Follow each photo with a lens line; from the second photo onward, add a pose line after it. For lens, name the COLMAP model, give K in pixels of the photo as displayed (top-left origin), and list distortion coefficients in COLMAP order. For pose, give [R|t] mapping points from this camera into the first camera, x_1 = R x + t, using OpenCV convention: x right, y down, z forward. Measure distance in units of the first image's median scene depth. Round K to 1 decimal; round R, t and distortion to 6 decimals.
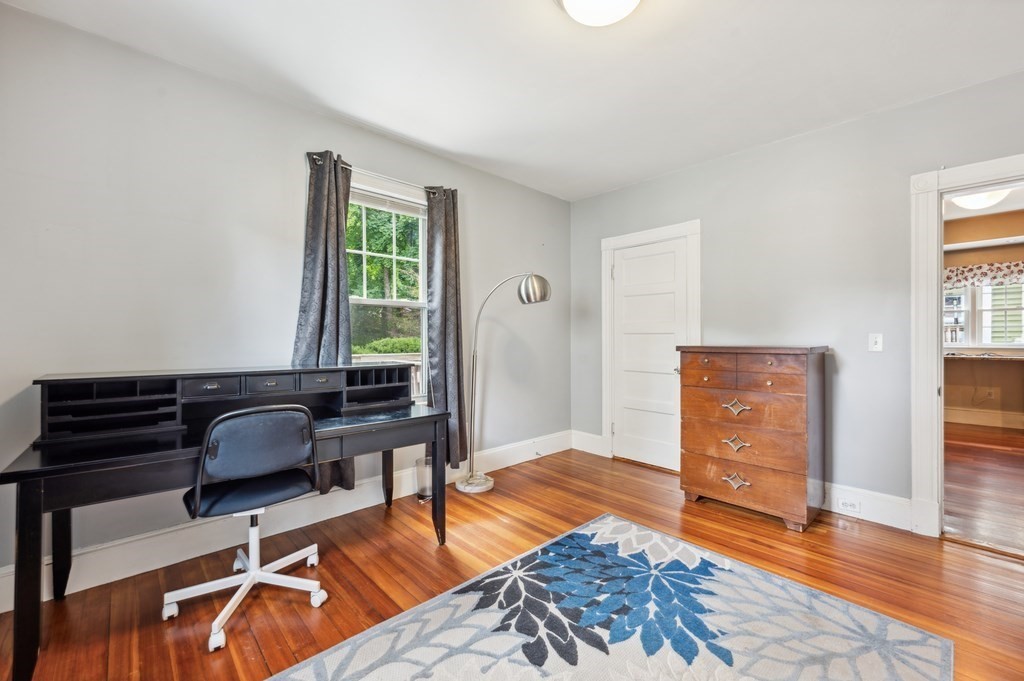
lens RADIAL K [[416.2, 0, 506.2], [0, 416.2, 337.7], [0, 0, 1]] dist [-0.004290, 0.000176]
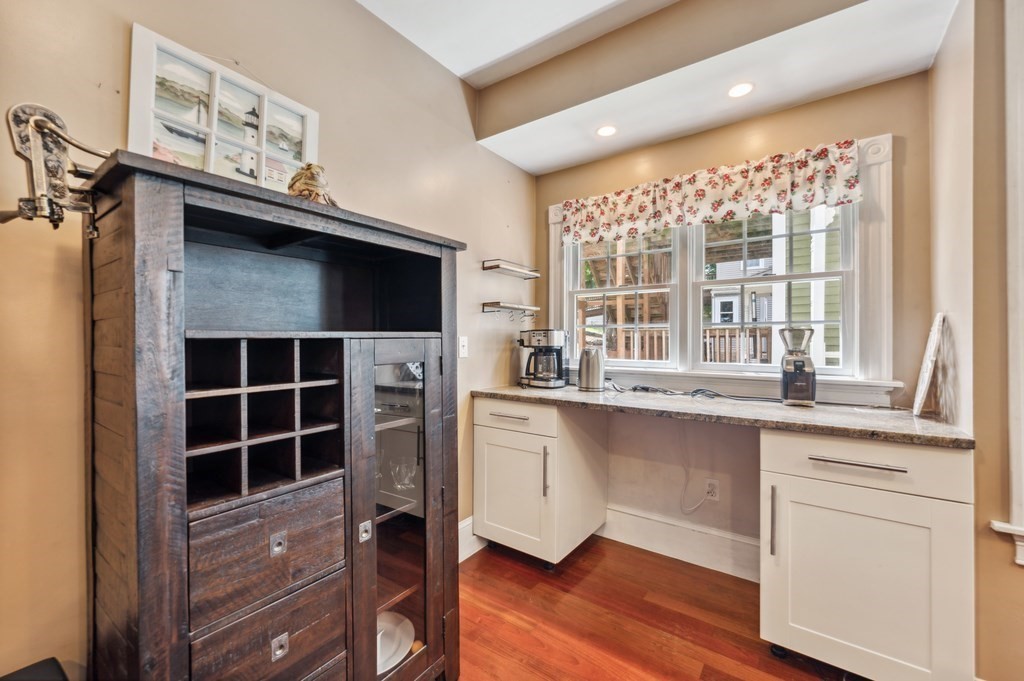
lens RADIAL K [[416.2, 0, 509.5], [0, 416.2, 336.6], [0, 0, 1]] dist [-0.004290, 0.000176]
pose [[0.981134, 0.002820, 0.193306, 0.881768], [-0.001920, 0.999986, -0.004842, -0.011222], [-0.193317, 0.004380, 0.981127, 0.628544]]
